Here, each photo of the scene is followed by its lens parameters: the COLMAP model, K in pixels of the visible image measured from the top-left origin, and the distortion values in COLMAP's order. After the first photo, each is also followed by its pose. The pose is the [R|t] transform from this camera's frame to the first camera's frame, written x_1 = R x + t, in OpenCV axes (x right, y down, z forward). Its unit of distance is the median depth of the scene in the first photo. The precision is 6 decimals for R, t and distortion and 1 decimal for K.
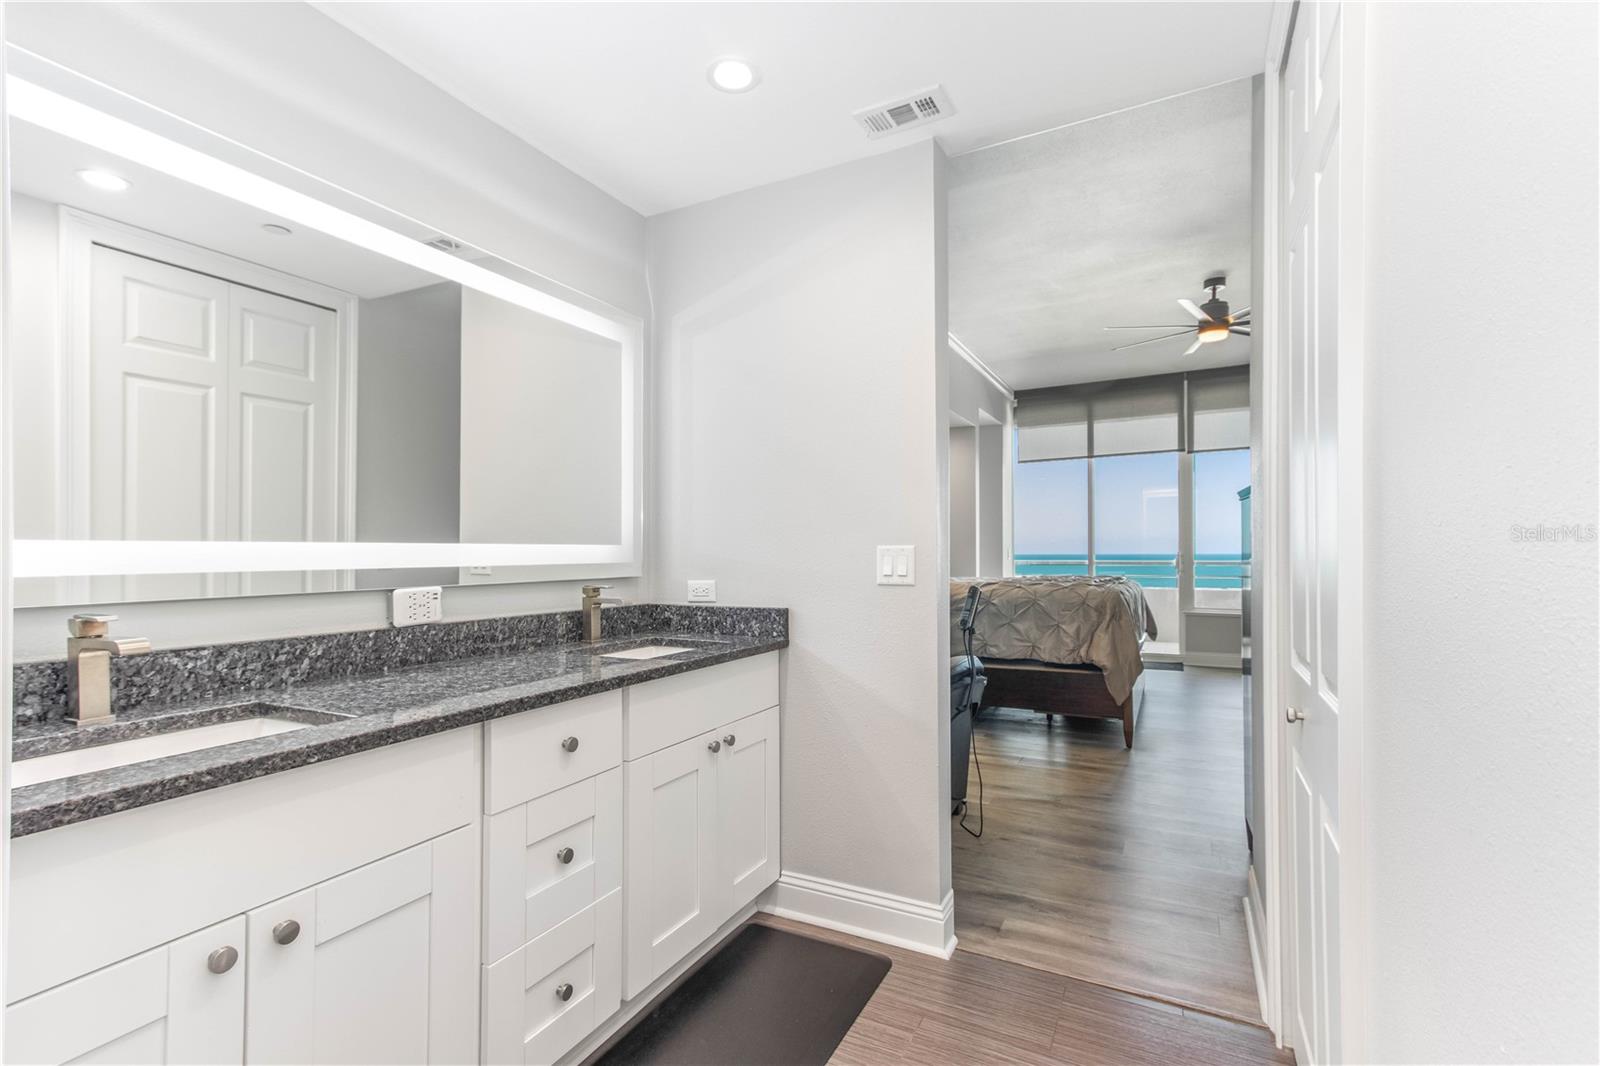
lens RADIAL K [[736.8, 0, 807.4], [0, 736.8, 552.8], [0, 0, 1]] dist [0.016140, -0.002984]
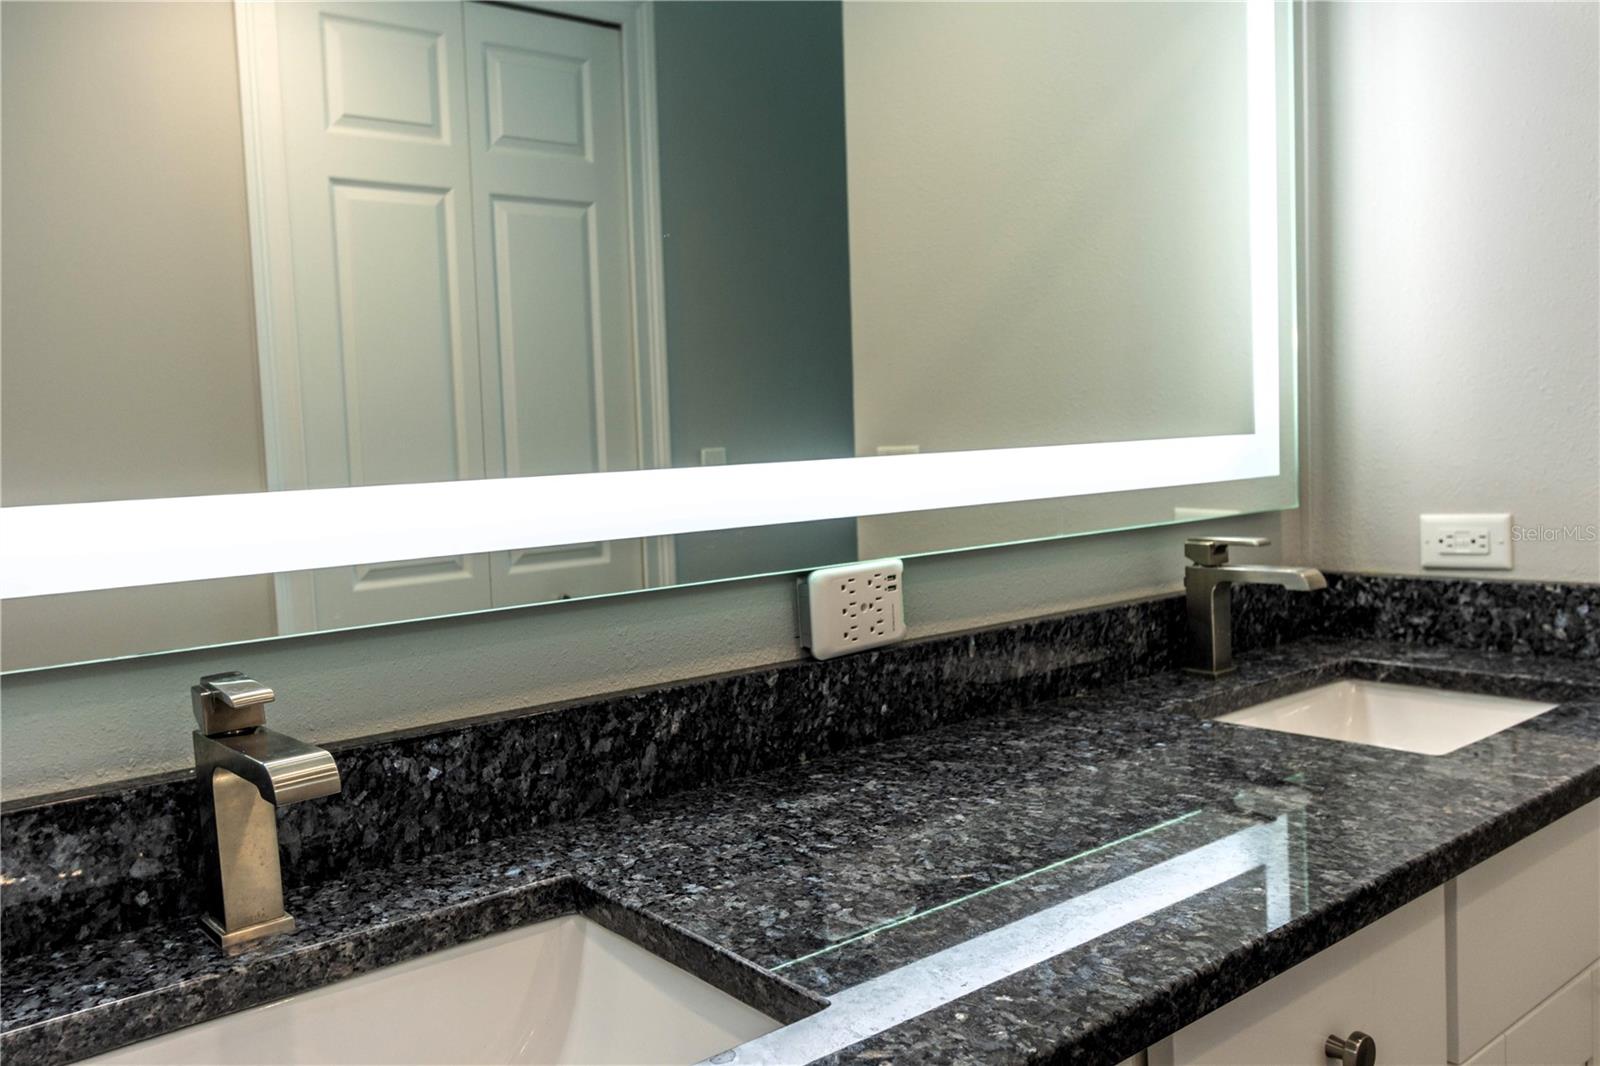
lens RADIAL K [[1249.1, 0, 796.0], [0, 1249.1, 530.3], [0, 0, 1]] dist [-0.001963, -0.000063]
pose [[0.911198, -0.014995, -0.411696, -0.283560], [0.046442, 0.996706, 0.066487, -0.021028], [0.409343, -0.079703, 0.908893, 0.368587]]
